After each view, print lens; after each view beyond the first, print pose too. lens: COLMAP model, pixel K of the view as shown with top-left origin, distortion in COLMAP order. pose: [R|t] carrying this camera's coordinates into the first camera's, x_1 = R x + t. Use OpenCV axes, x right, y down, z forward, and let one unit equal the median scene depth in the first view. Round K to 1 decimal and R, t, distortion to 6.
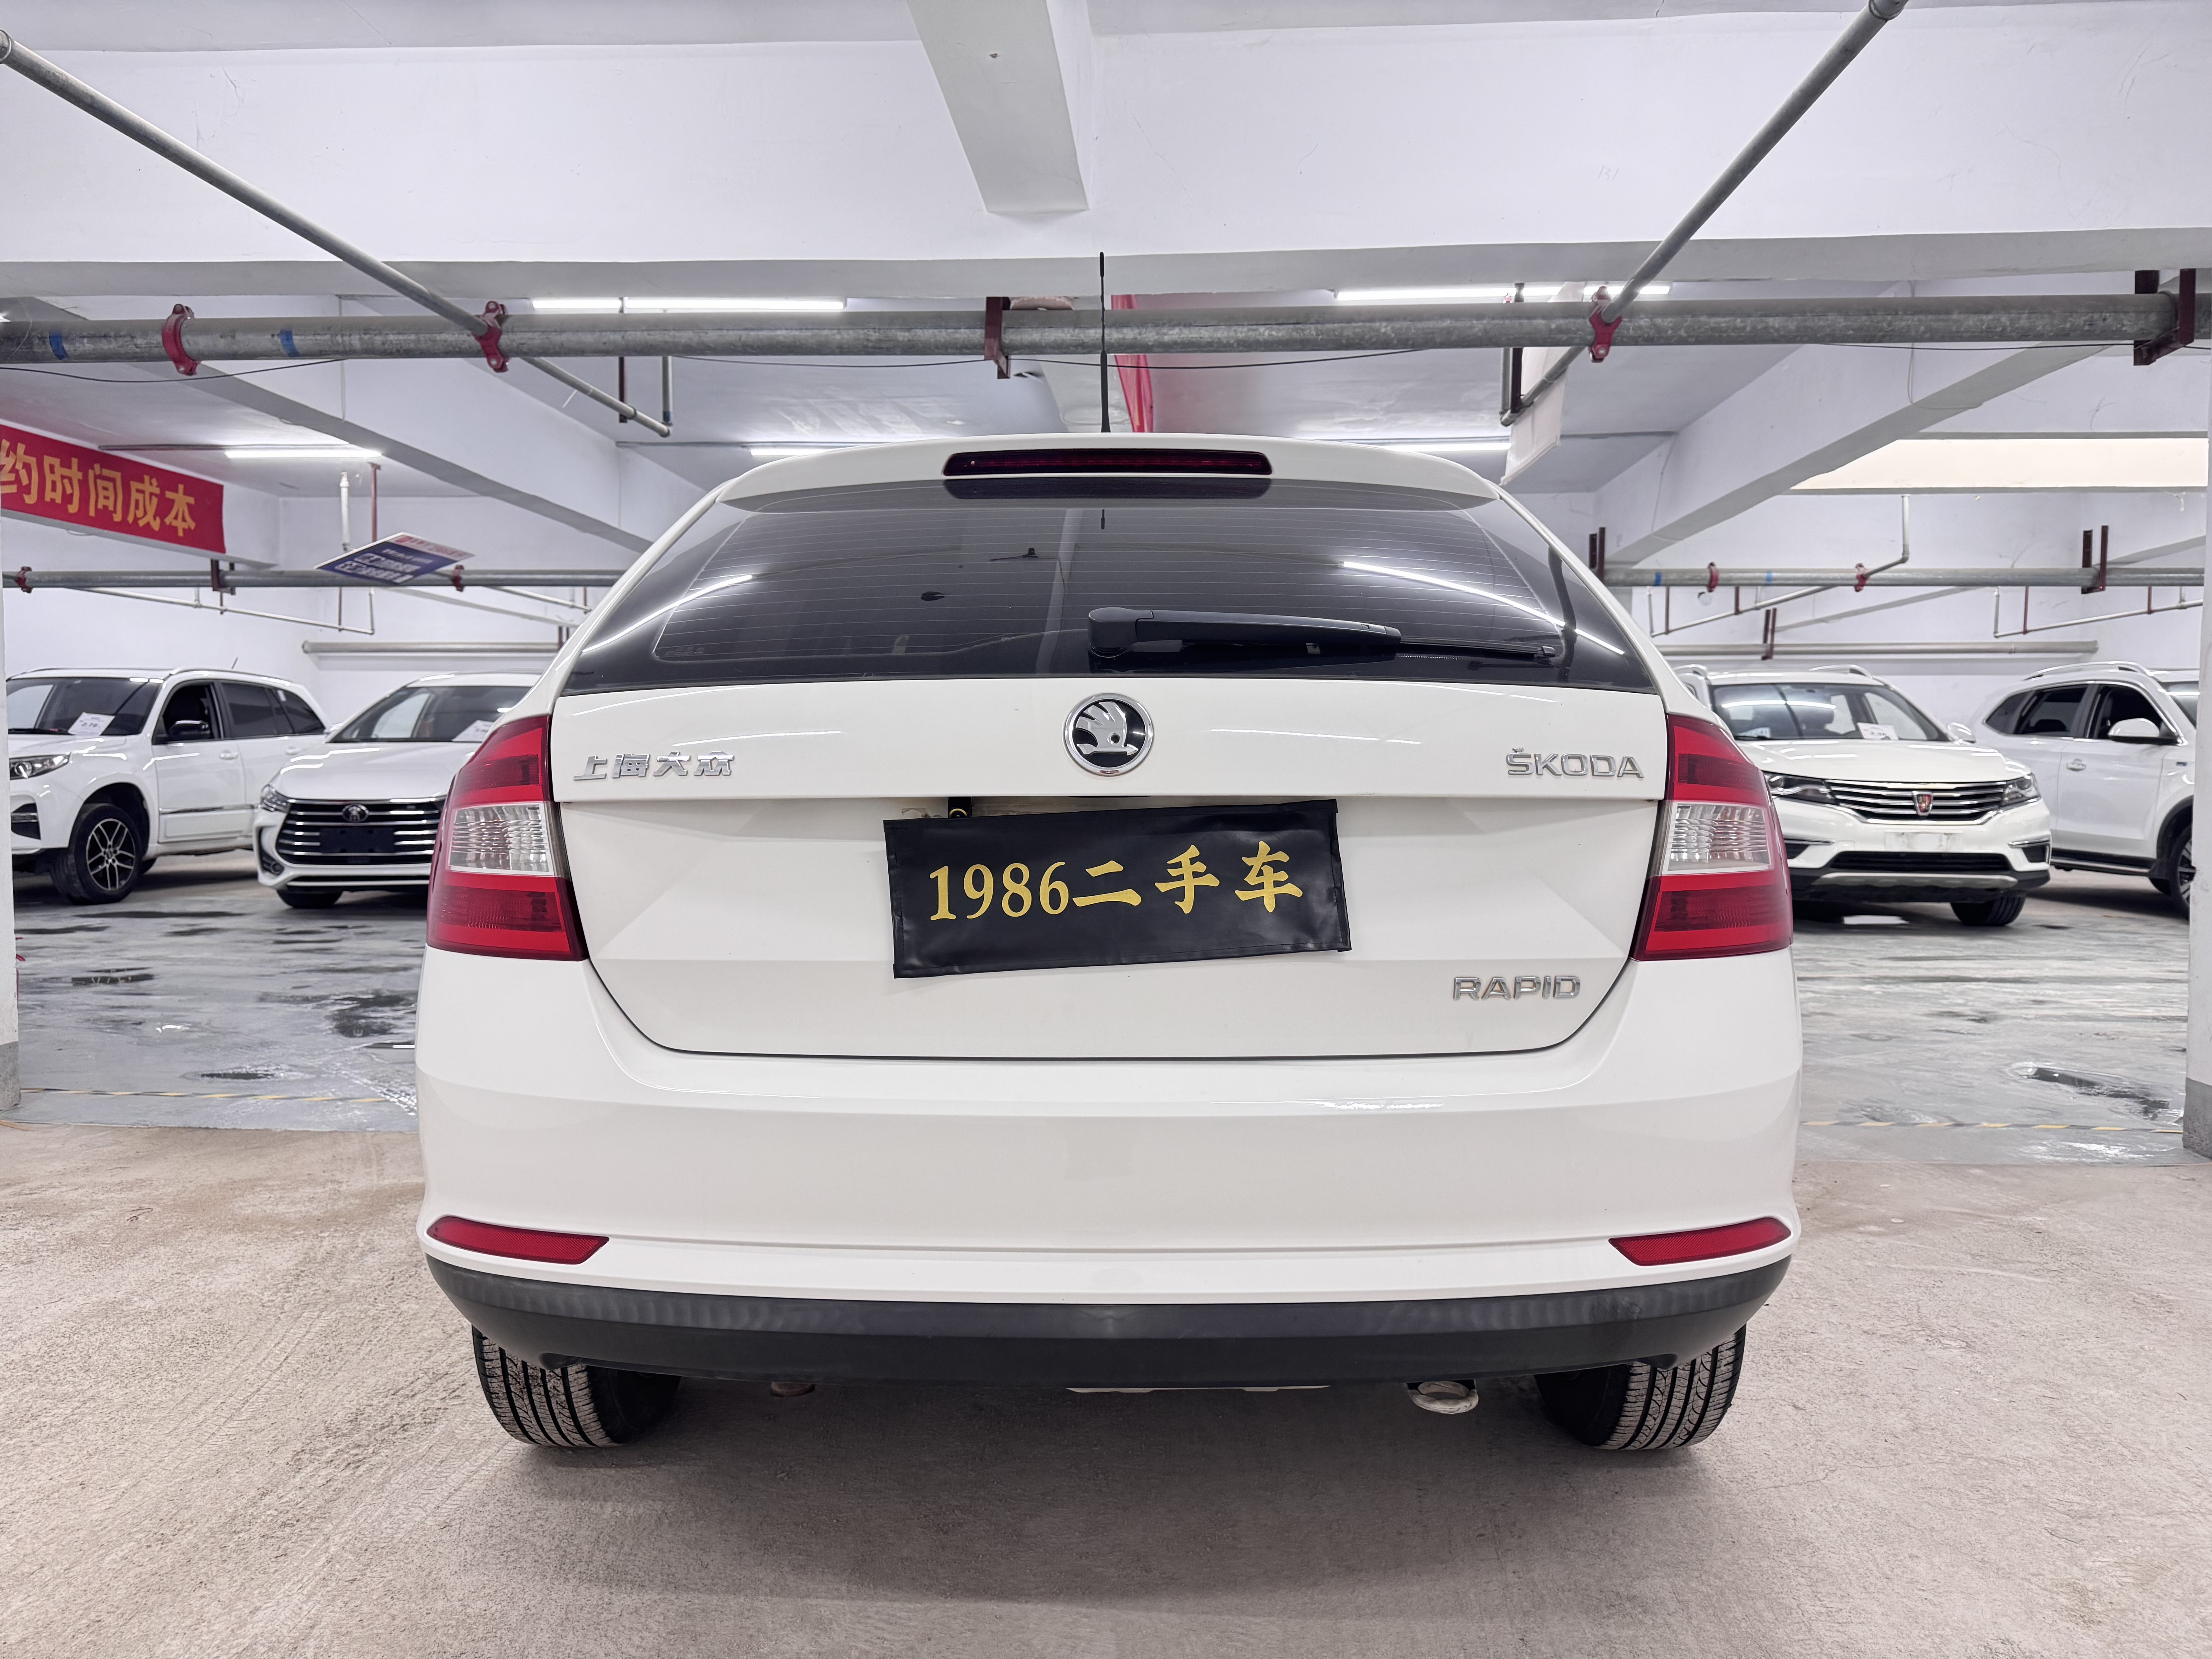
lens RADIAL K [[1552.8, 0, 1100.9], [0, 1552.8, 825.0], [0, 0, 1]] dist [0.030505, -0.031678]
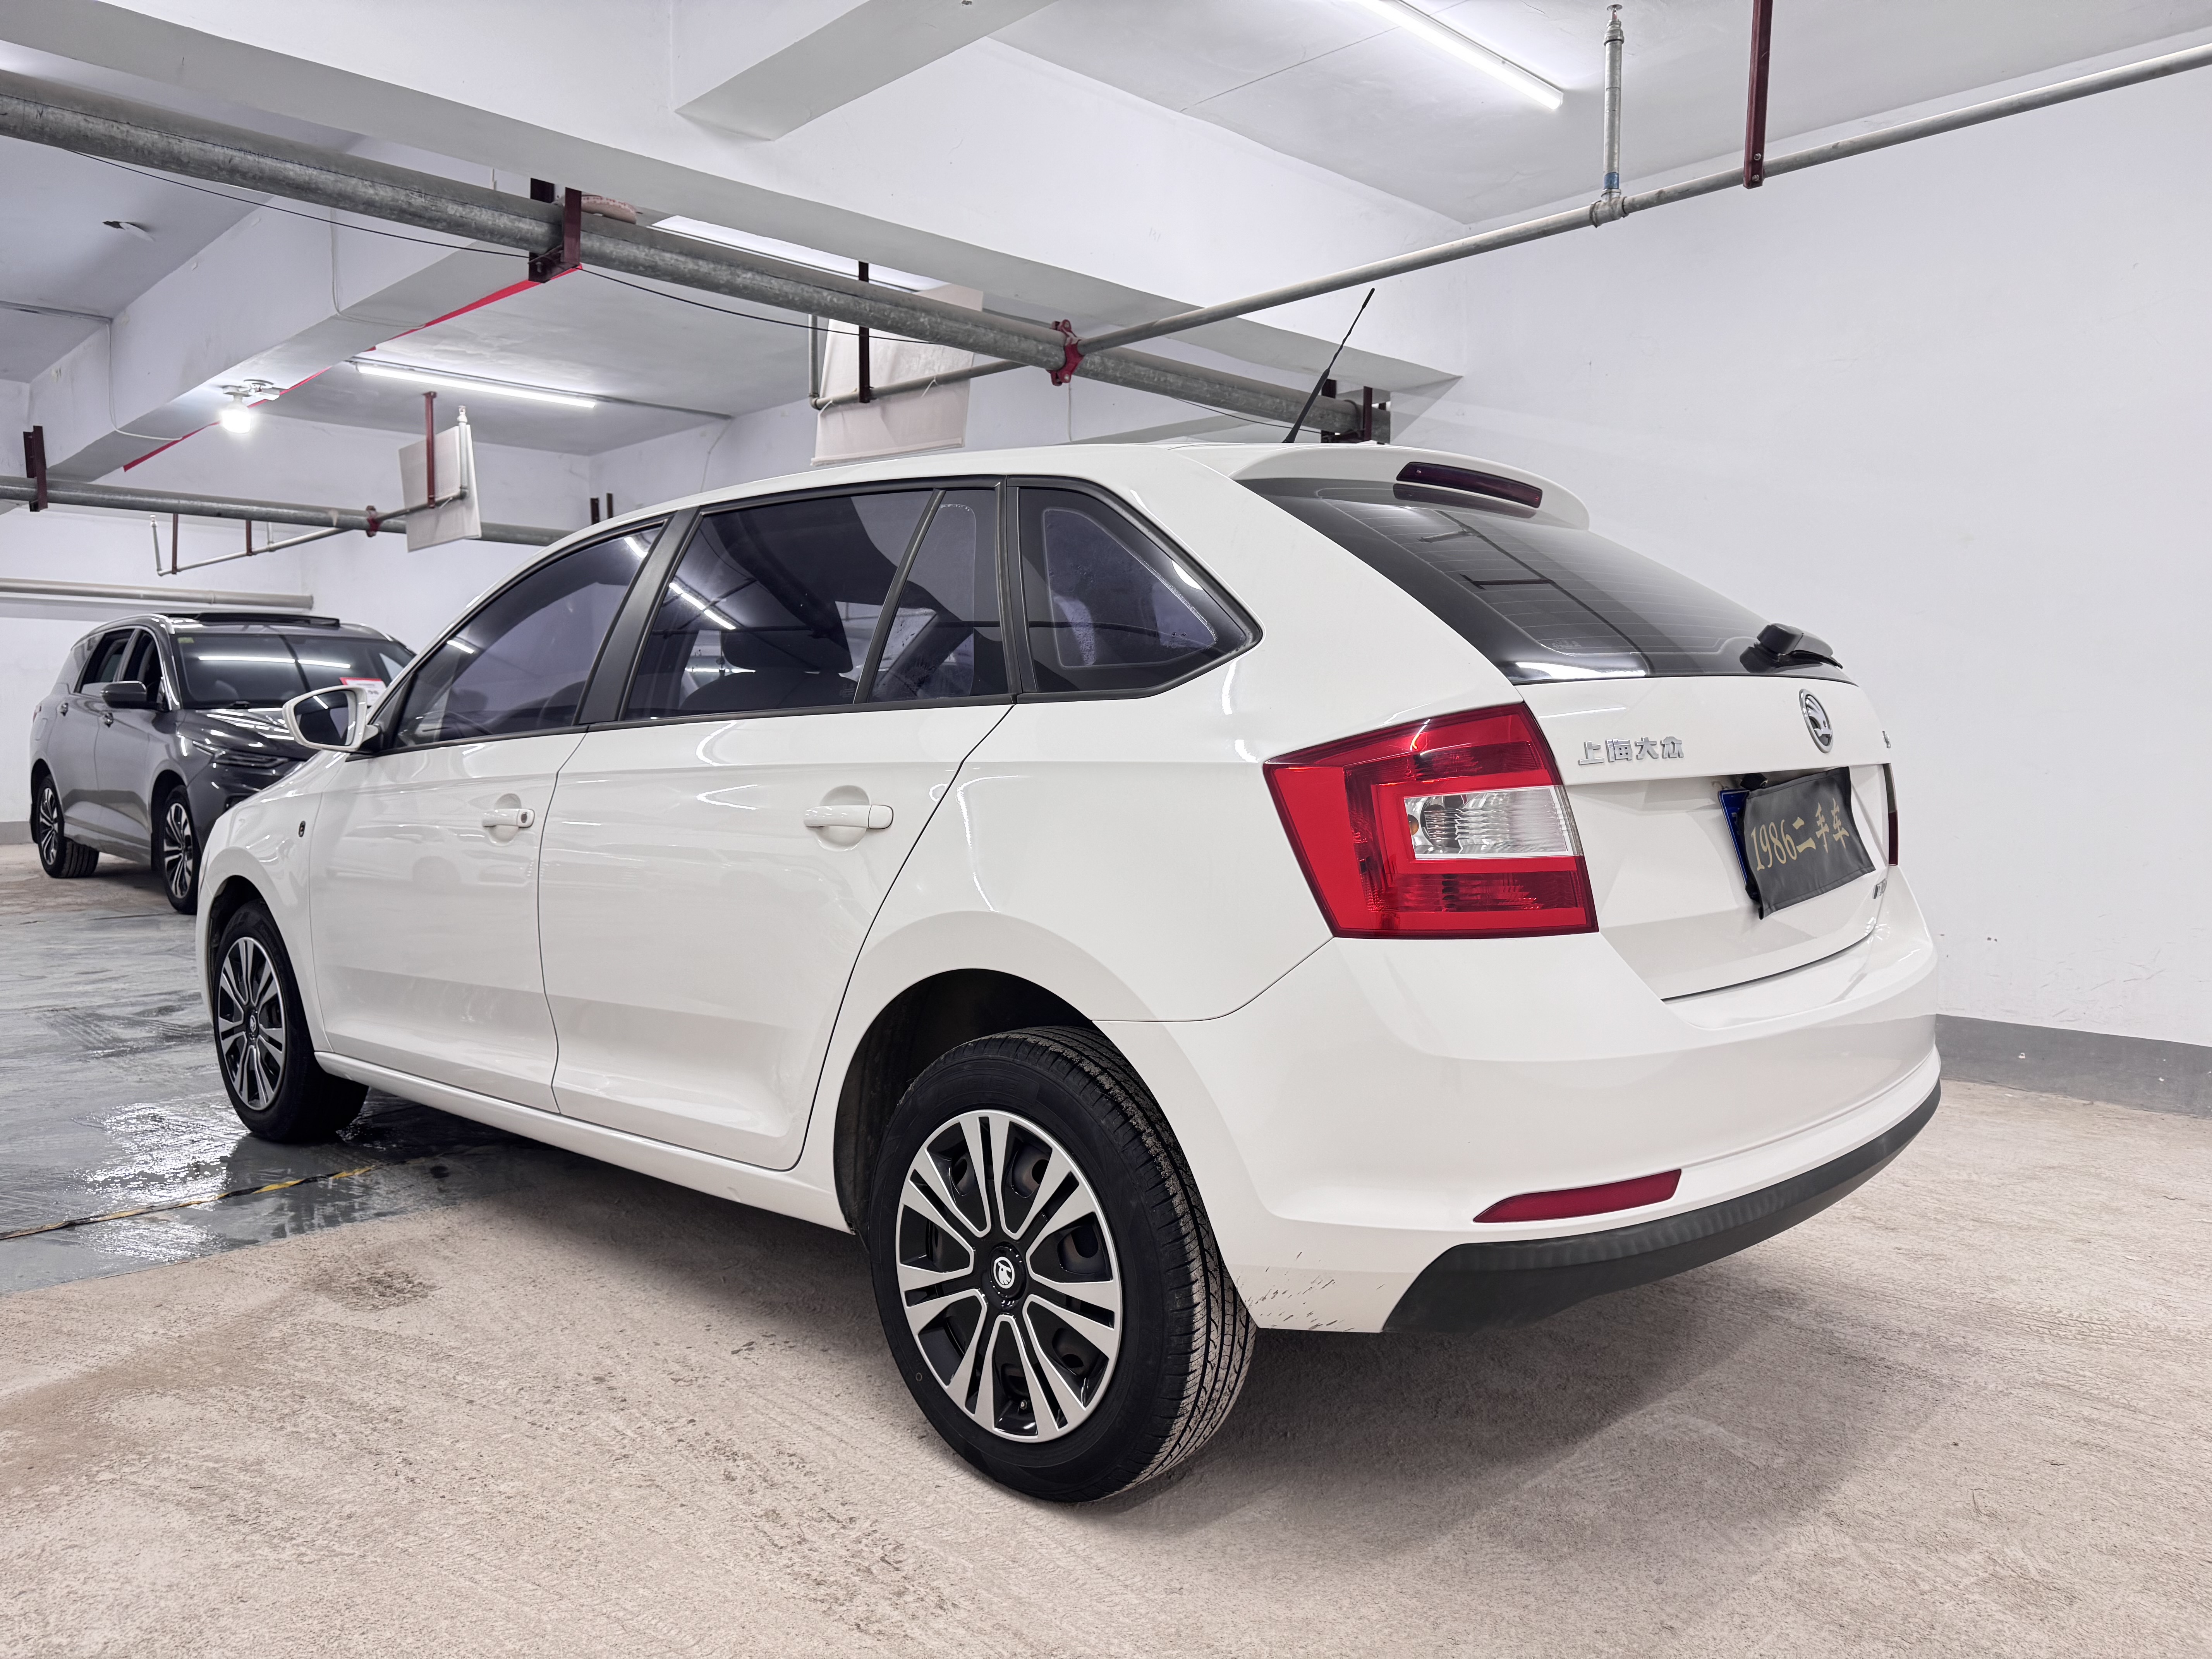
lens RADIAL K [[1552.8, 0, 1100.5], [0, 1552.8, 825.6], [0, 0, 1]] dist [0.030505, -0.031678]
pose [[0.673381, -0.047429, 0.737772, -1.342929], [0.028242, 0.998862, 0.038437, -0.037146], [-0.738756, -0.005047, 0.673954, 0.521474]]
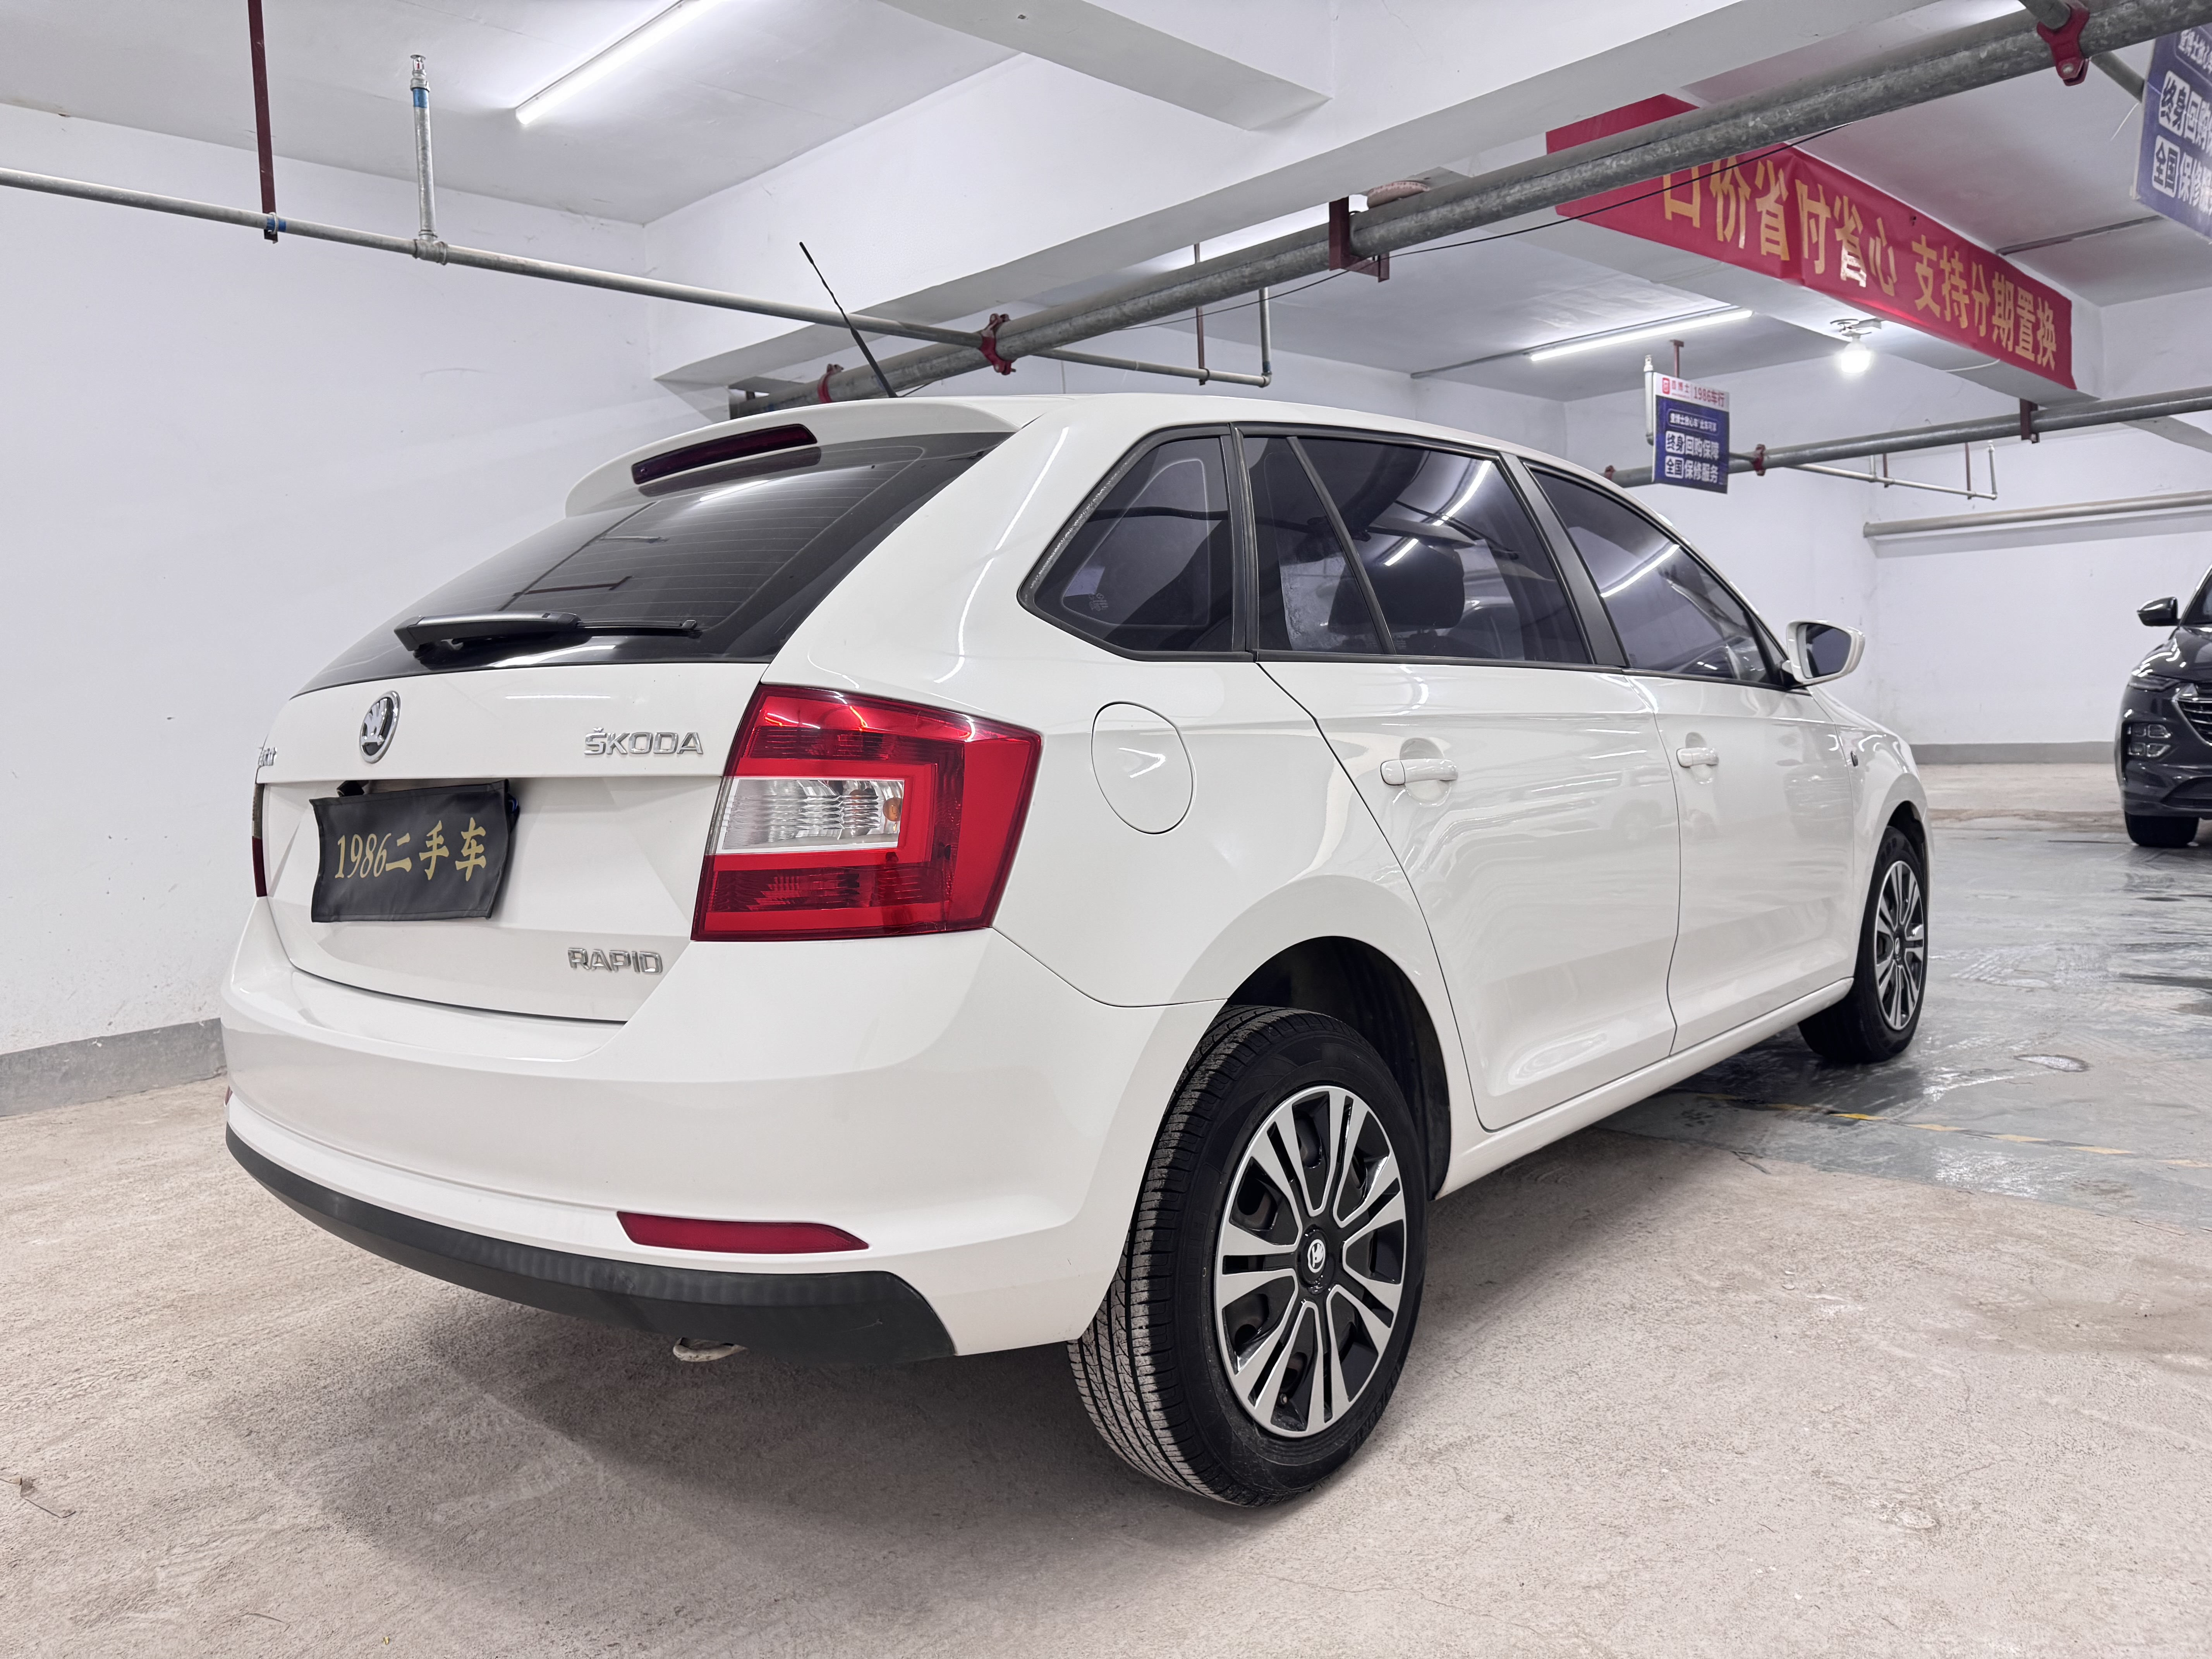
lens RADIAL K [[1552.8, 0, 1104.6], [0, 1552.8, 823.8], [0, 0, 1]] dist [0.030505, -0.031678]
pose [[0.755055, 0.010410, -0.655579, 1.162670], [0.028110, 0.998441, 0.048229, -0.026305], [0.655058, -0.054844, 0.753585, 0.430768]]
